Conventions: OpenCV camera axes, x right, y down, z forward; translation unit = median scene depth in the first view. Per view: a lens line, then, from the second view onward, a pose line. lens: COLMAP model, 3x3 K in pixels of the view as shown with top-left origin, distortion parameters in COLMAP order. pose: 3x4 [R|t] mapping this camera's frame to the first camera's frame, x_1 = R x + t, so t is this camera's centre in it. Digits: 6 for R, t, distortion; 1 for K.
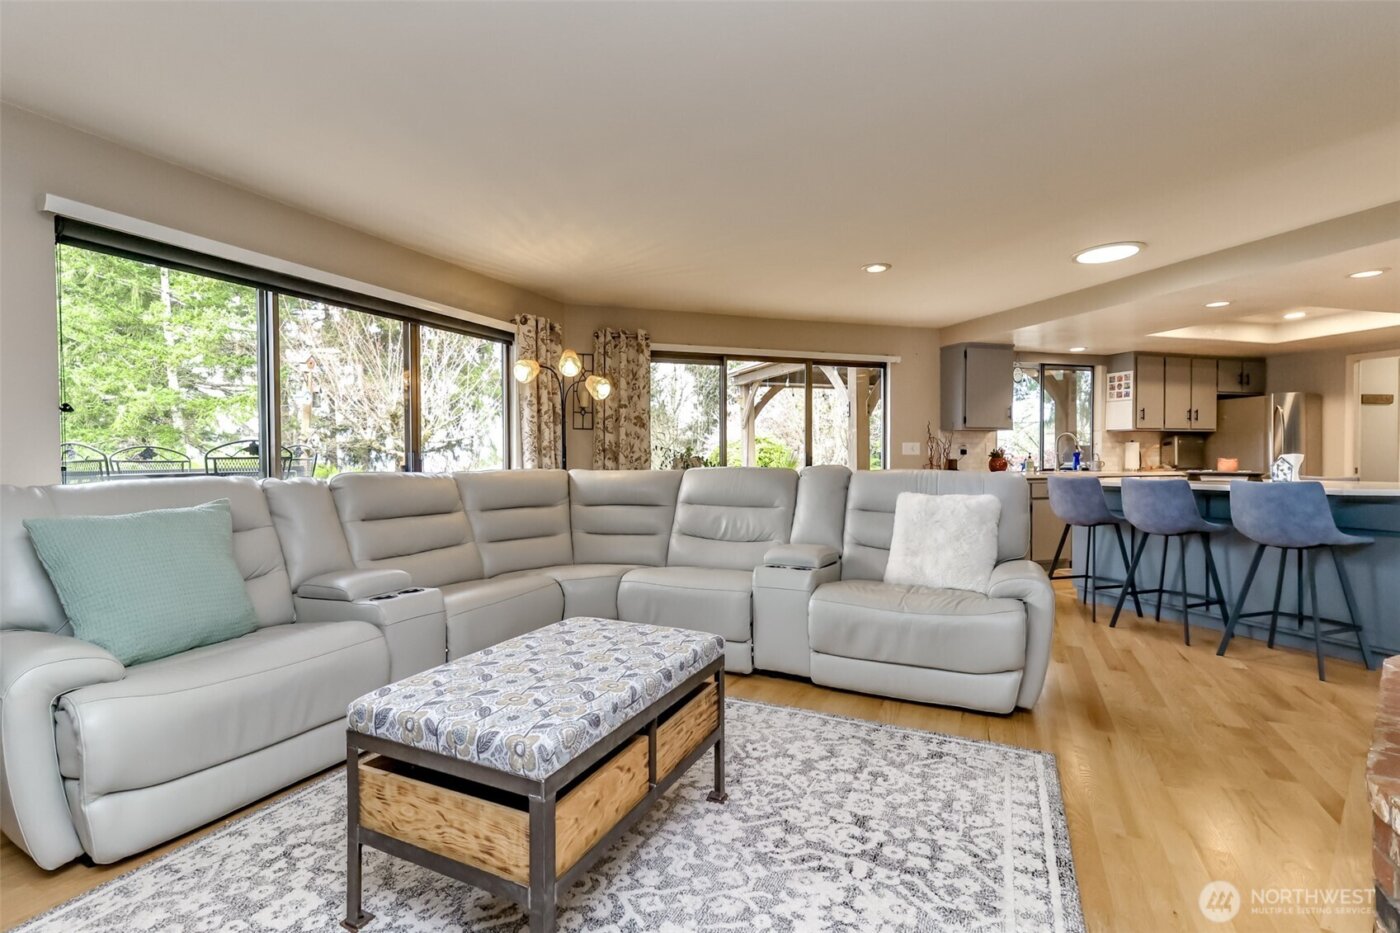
lens RADIAL K [[628.8, 0, 638.9], [0, 628.8, 474.0], [0, 0, 1]] dist [-0.001411, -0.000914]
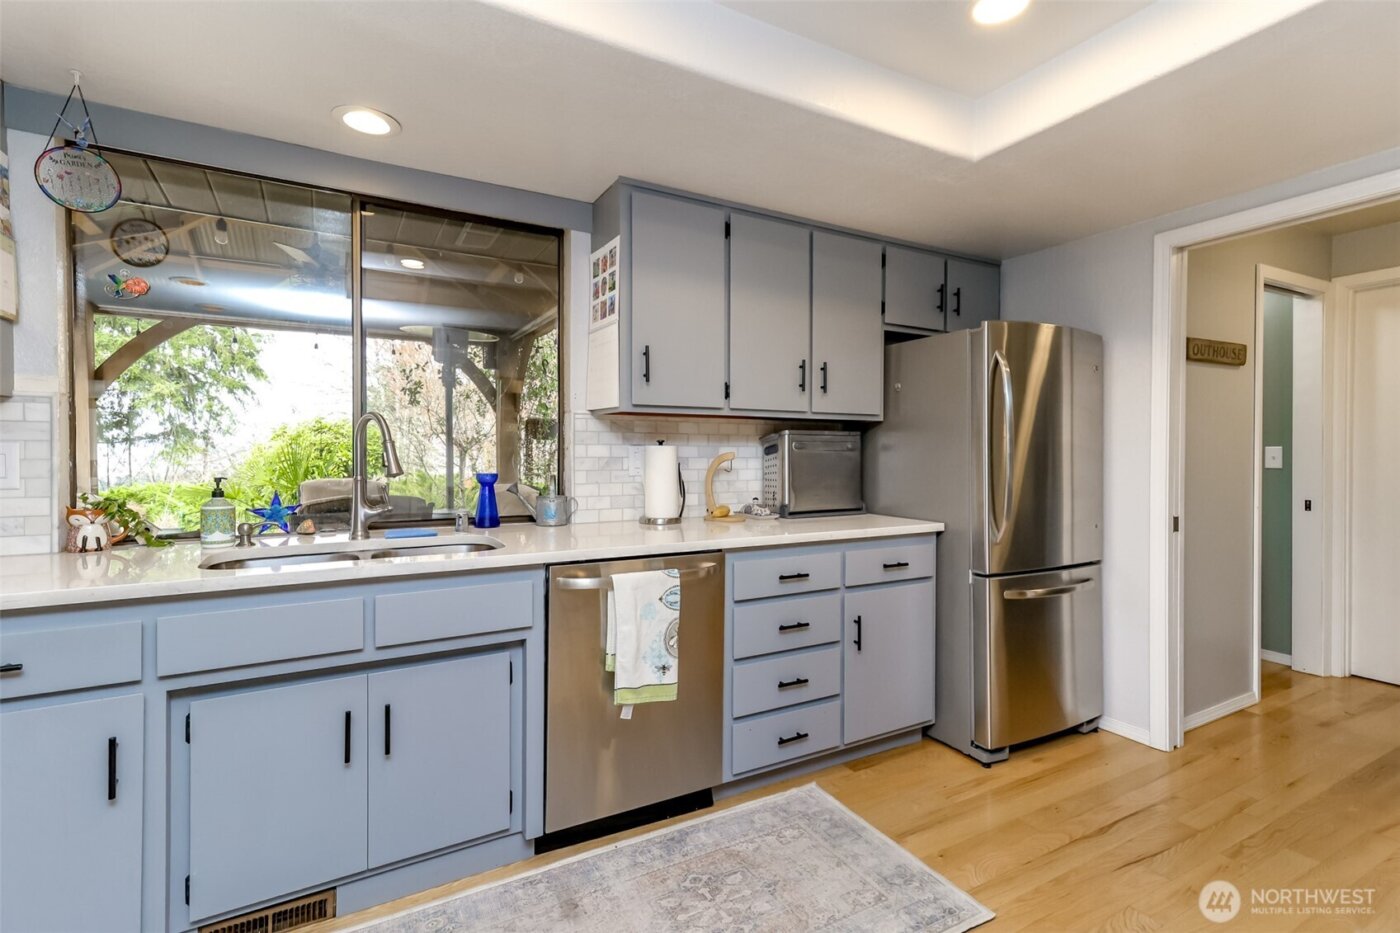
lens RADIAL K [[625.3, 0, 677.7], [0, 625.3, 458.4], [0, 0, 1]] dist [0.024923, -0.000090]
pose [[0.981397, 0.009053, 0.191776, 1.236346], [-0.007022, 0.999912, -0.011265, -0.065582], [-0.191861, 0.009708, 0.981374, 1.084928]]
